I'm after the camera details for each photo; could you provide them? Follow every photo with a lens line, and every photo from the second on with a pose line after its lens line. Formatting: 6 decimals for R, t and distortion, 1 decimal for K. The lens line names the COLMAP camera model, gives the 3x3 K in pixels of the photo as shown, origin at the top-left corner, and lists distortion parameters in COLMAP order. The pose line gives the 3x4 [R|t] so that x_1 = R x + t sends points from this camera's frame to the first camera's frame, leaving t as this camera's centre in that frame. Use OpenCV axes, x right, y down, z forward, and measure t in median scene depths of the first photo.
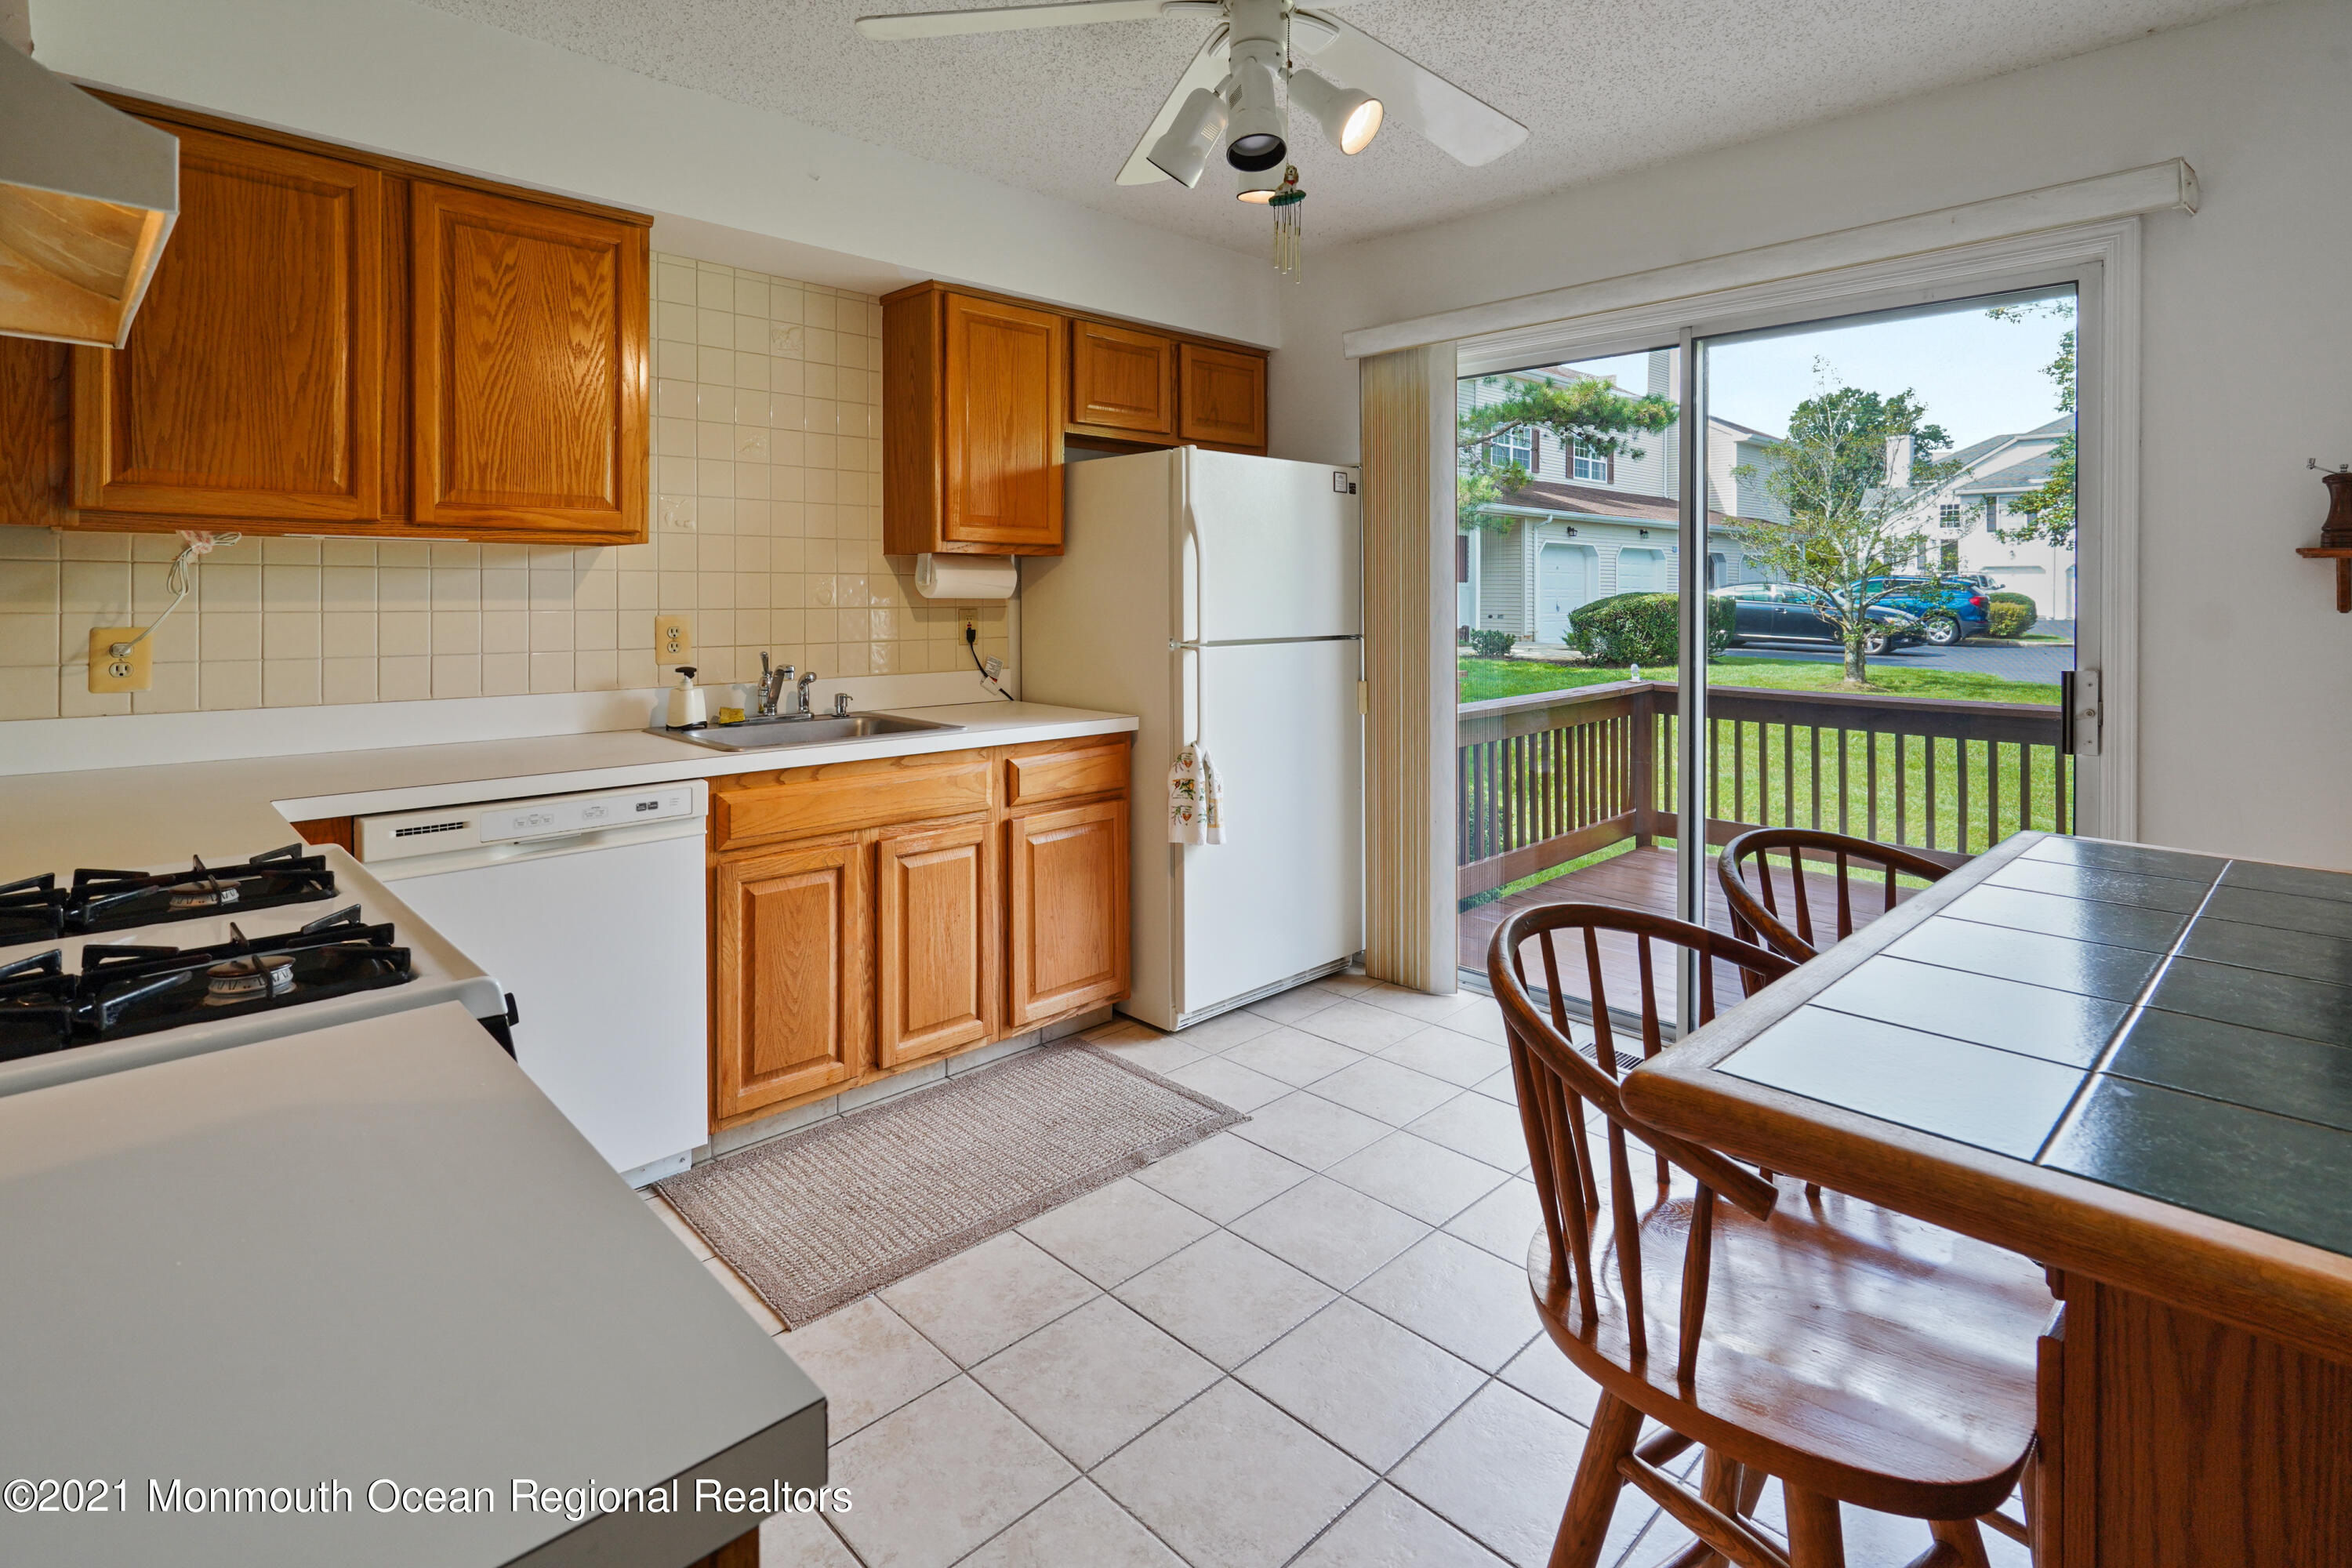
lens RADIAL K [[1111.5, 0, 1176.0], [0, 1111.5, 784.0], [0, 0, 1]] dist [-0.002070, -0.000240]
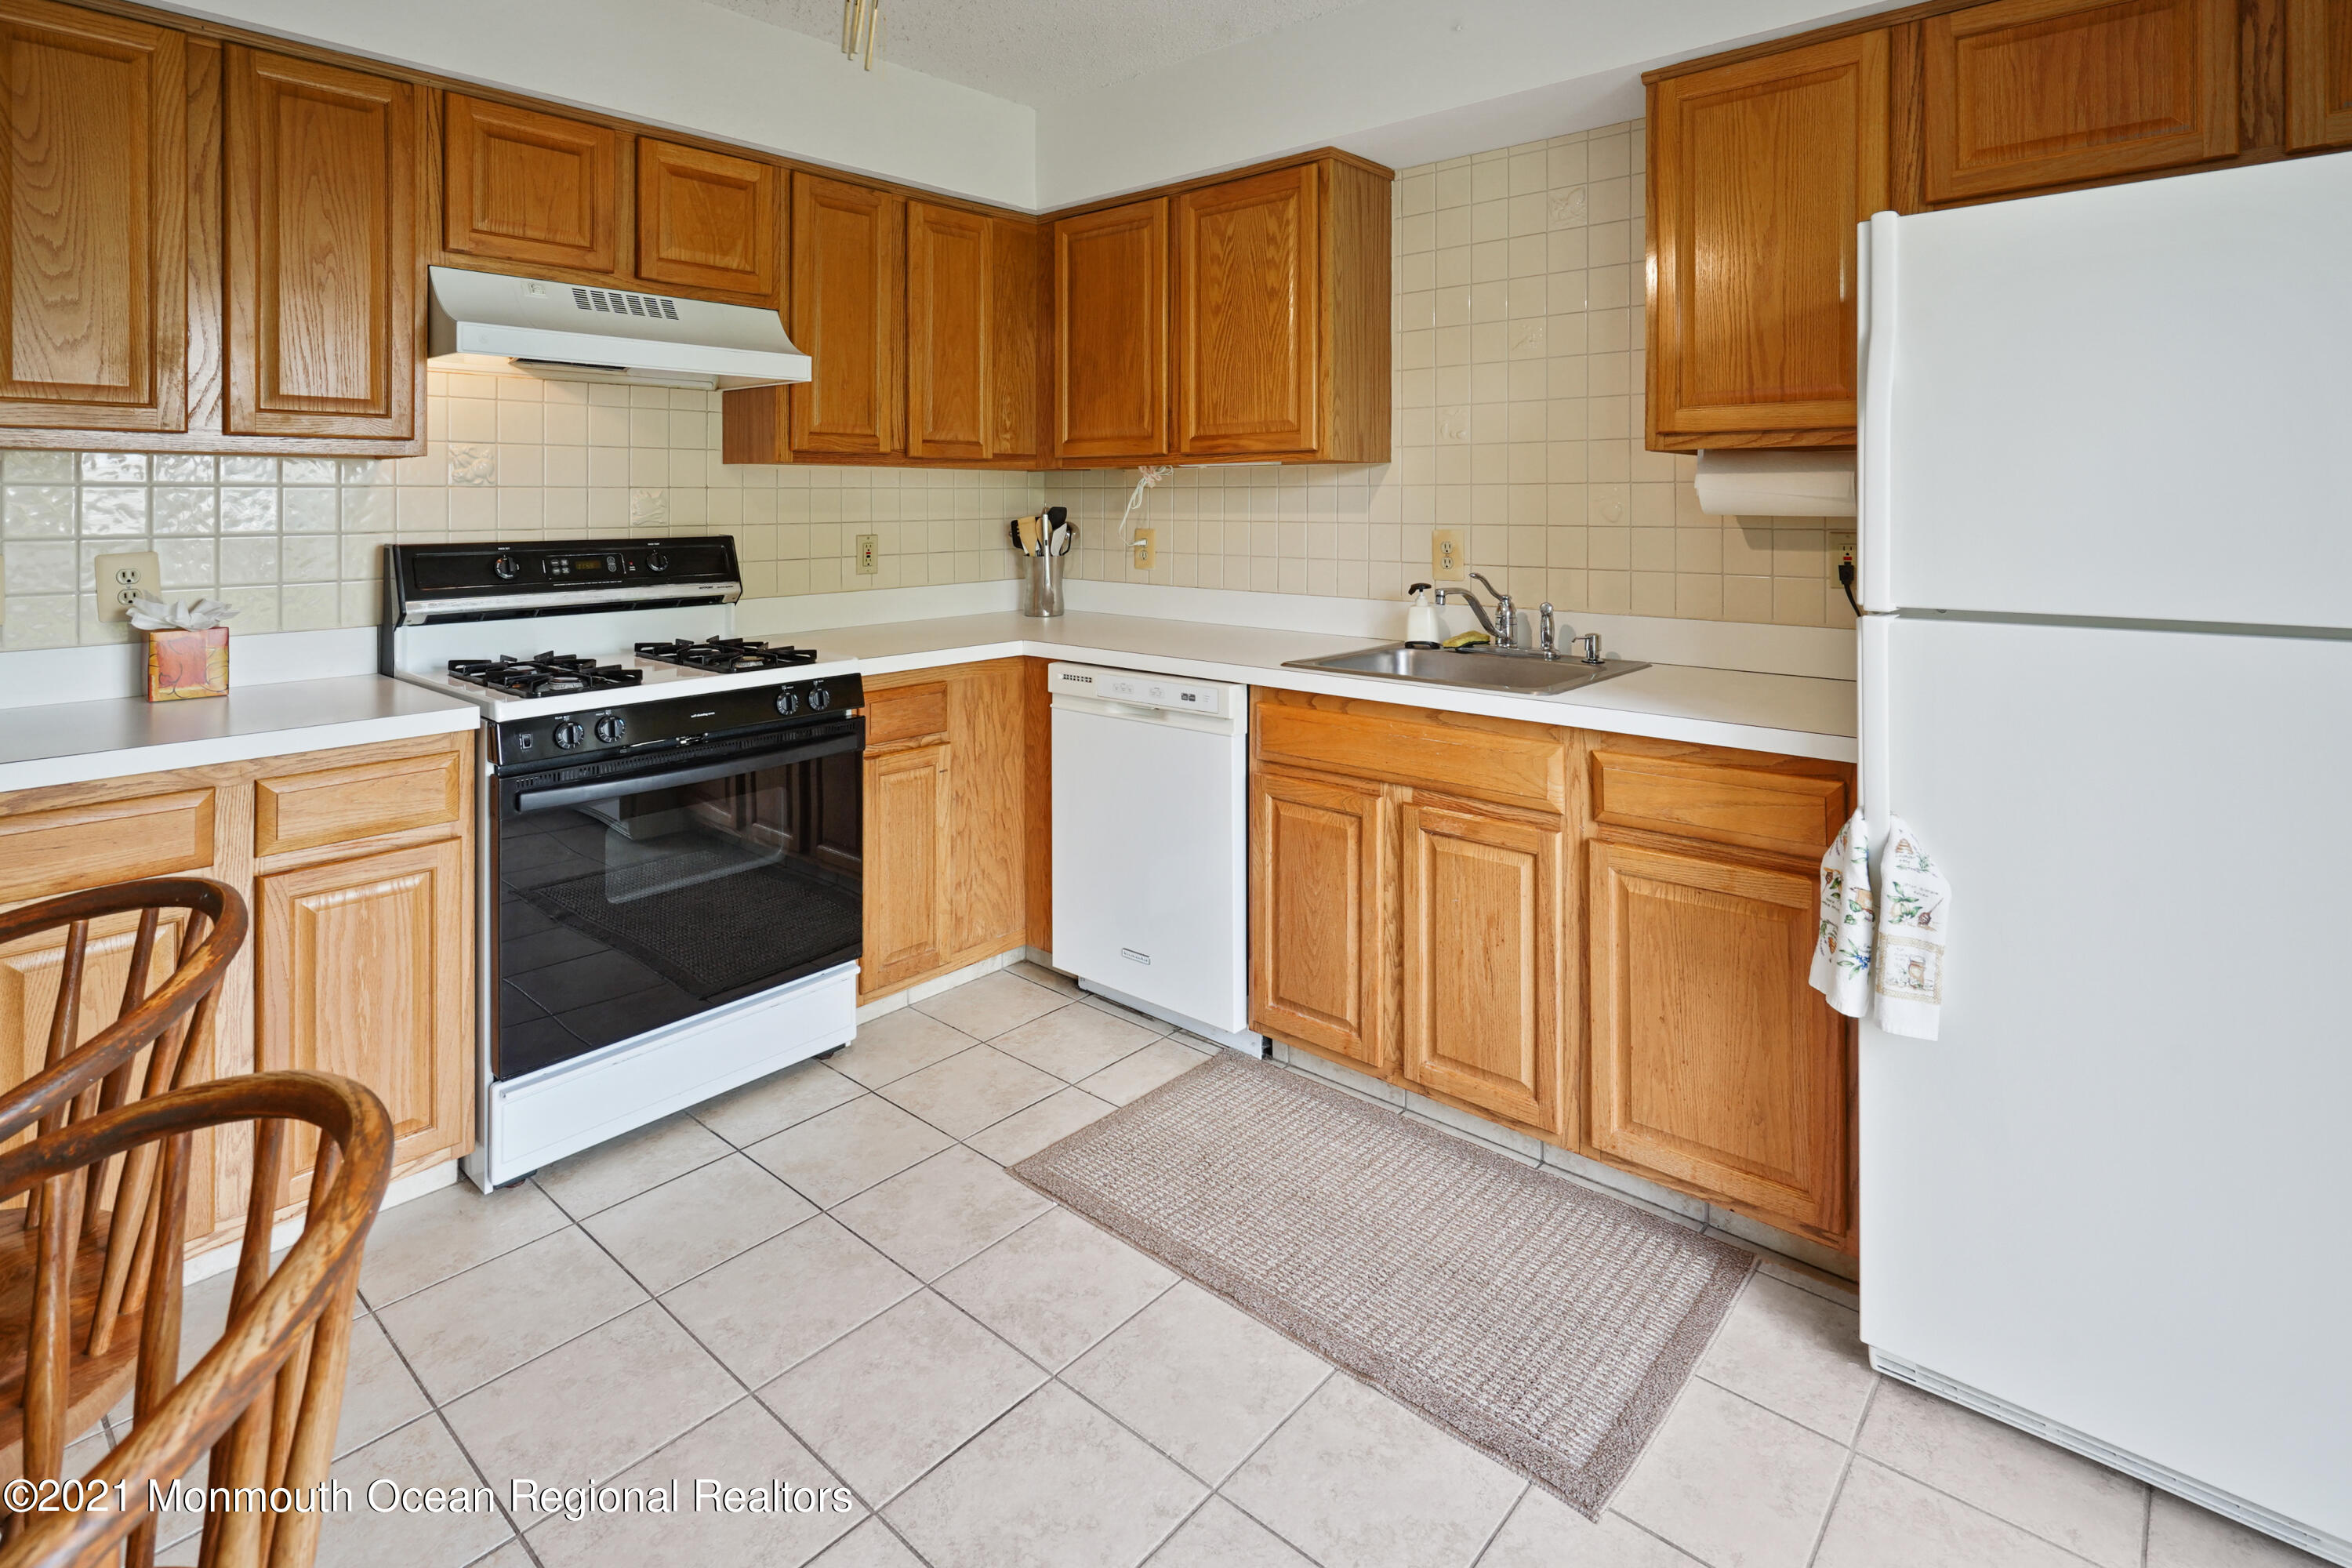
lens RADIAL K [[1157.9, 0, 1200.4], [0, 1157.9, 643.1], [0, 0, 1]] dist [0.001287, -0.000001]
pose [[0.097674, 0.117135, -0.988301, 0.599905], [-0.168626, 0.980639, 0.099561, -0.135809], [0.980829, 0.156929, 0.115535, 0.781847]]
